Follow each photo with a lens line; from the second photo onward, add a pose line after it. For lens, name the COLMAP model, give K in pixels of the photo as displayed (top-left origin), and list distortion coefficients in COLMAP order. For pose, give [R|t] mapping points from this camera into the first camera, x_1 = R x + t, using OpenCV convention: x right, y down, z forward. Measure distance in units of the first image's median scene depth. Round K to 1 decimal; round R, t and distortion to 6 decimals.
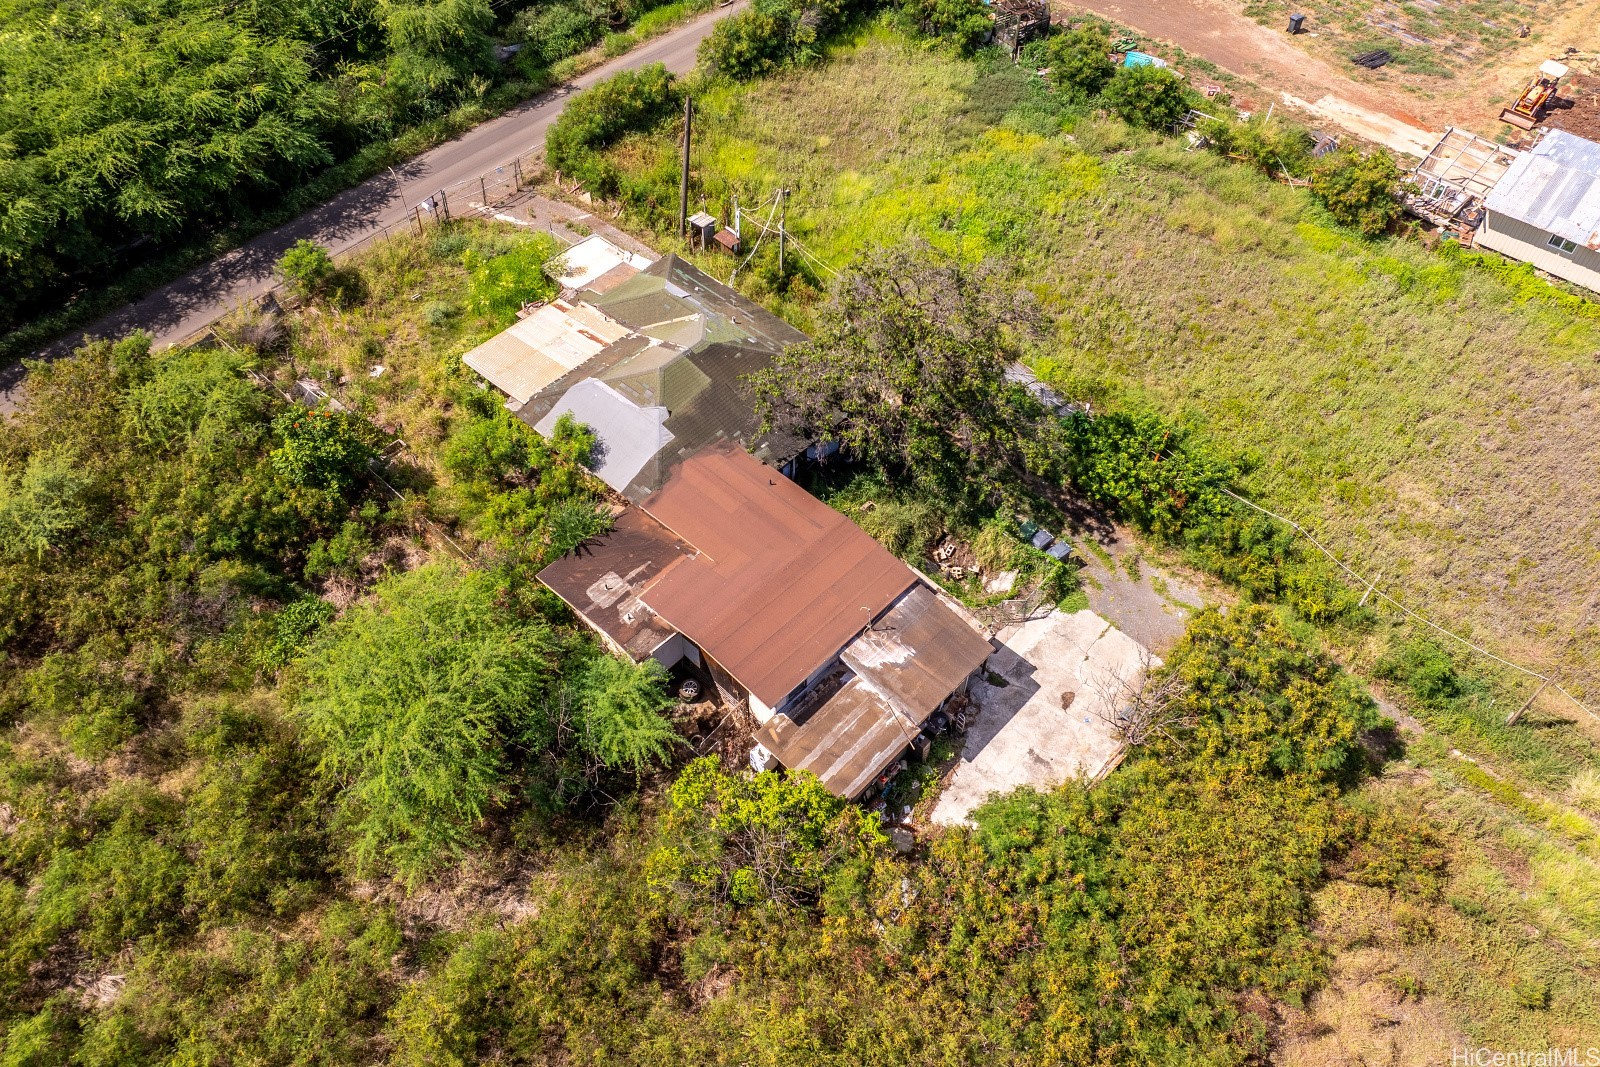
lens RADIAL K [[1123.0, 0, 800.0], [0, 1123.0, 533.5], [0, 0, 1]] dist [-0.048216, 0.022930]
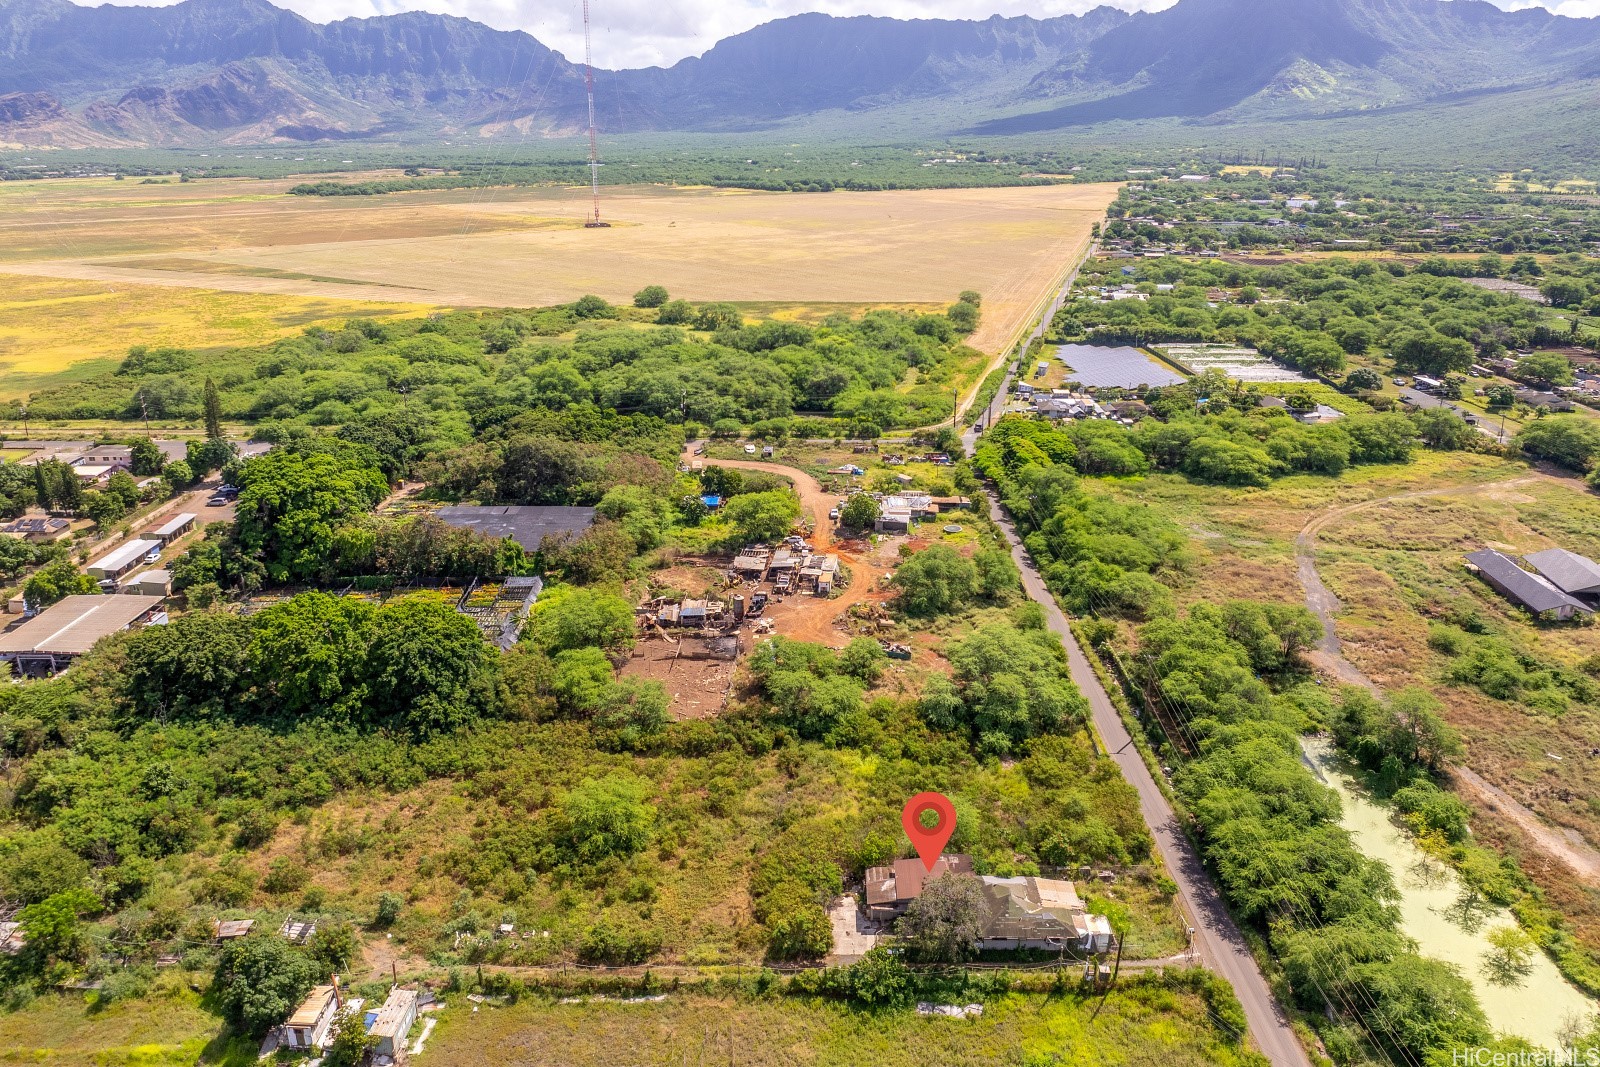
lens RADIAL K [[1140.0, 0, 804.1], [0, 1140.0, 522.0], [0, 0, 1]] dist [-0.038709, 0.003182]
pose [[-0.737537, 0.213094, -0.640805, 1.585723], [-0.524985, 0.415941, 0.742552, -1.979848], [0.424771, 0.884072, -0.194901, 0.378020]]
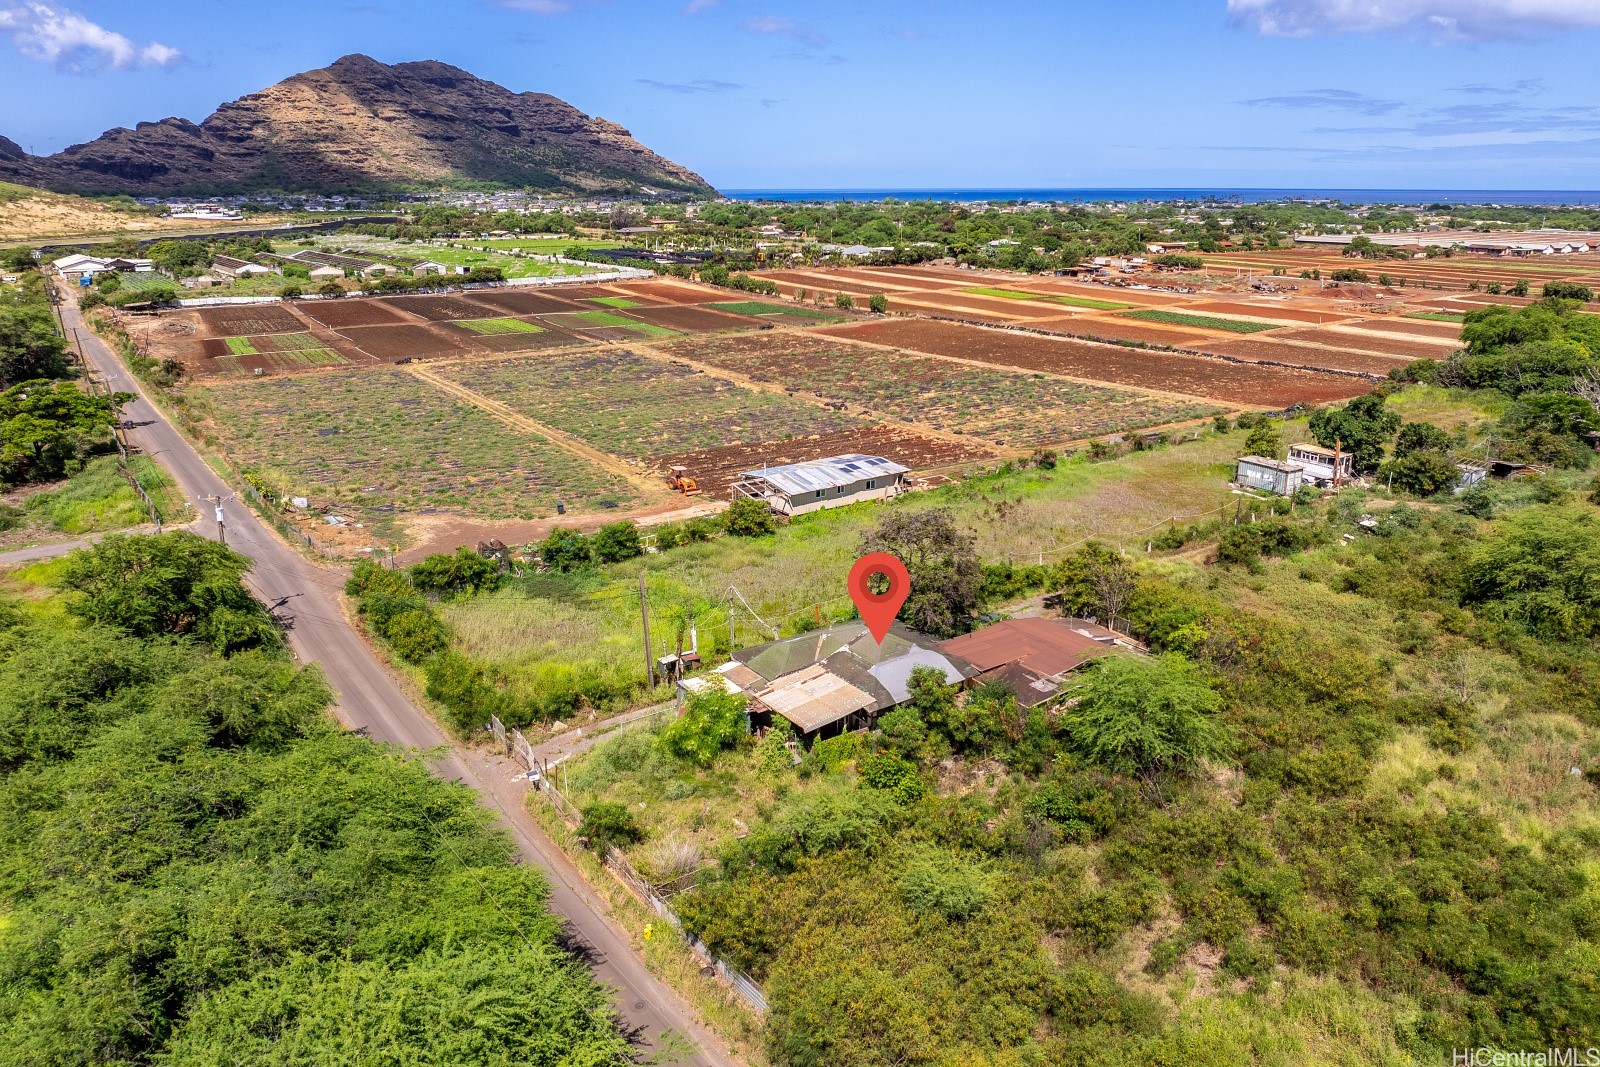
lens RADIAL K [[1136.2, 0, 802.2], [0, 1136.2, 508.5], [0, 0, 1]] dist [-0.039844, 0.002979]
pose [[0.221720, -0.271735, 0.936483, -1.215523], [0.757663, 0.652570, 0.009971, -0.283521], [-0.613830, 0.707327, 0.350571, 0.307484]]
